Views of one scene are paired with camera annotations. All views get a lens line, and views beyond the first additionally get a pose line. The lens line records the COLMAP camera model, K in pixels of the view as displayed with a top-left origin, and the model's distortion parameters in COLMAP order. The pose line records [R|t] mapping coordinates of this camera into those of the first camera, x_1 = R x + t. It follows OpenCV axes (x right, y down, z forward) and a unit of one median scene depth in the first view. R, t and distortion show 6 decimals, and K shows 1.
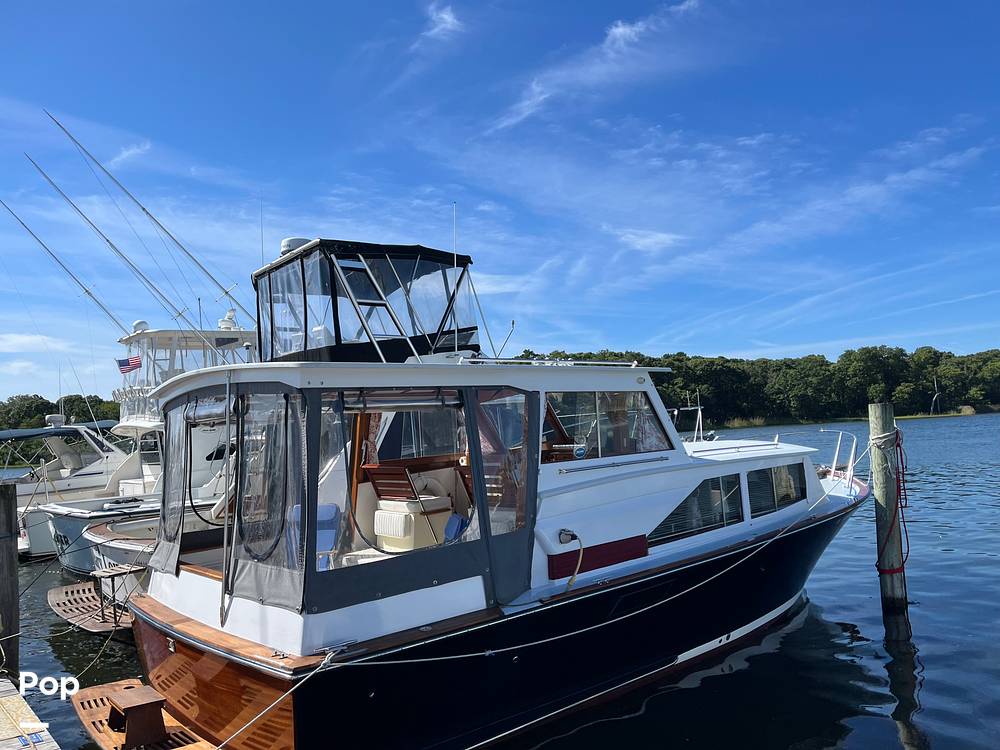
lens RADIAL K [[756.1, 0, 513.1], [0, 756.1, 381.4], [0, 0, 1]] dist [0.078560, -0.100098]
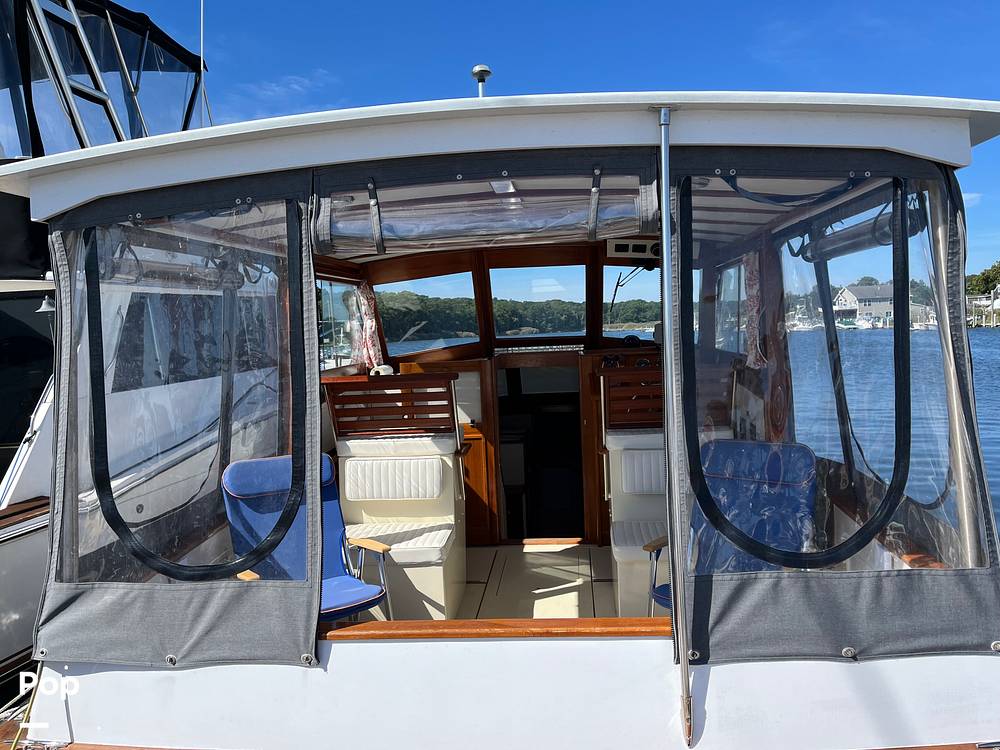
lens RADIAL K [[756.1, 0, 505.7], [0, 756.1, 382.6], [0, 0, 1]] dist [0.078560, -0.100098]
pose [[0.721190, -0.028901, 0.692134, -0.442539], [-0.034976, 0.996336, 0.078048, 0.061273], [-0.691854, -0.080496, 0.717537, 0.481997]]
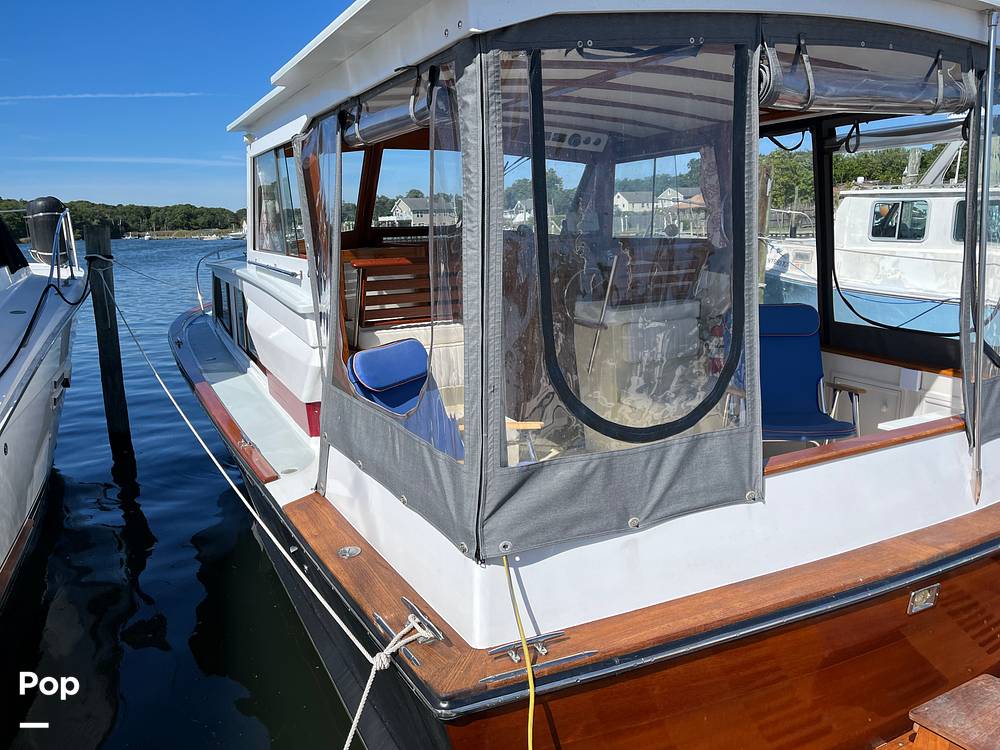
lens RADIAL K [[756.1, 0, 513.7], [0, 756.1, 379.3], [0, 0, 1]] dist [0.078560, -0.100098]
pose [[0.247067, -0.155914, 0.956373, -0.595600], [-0.037868, 0.984663, 0.170309, 0.091296], [-0.968258, -0.078294, 0.237374, 0.728740]]
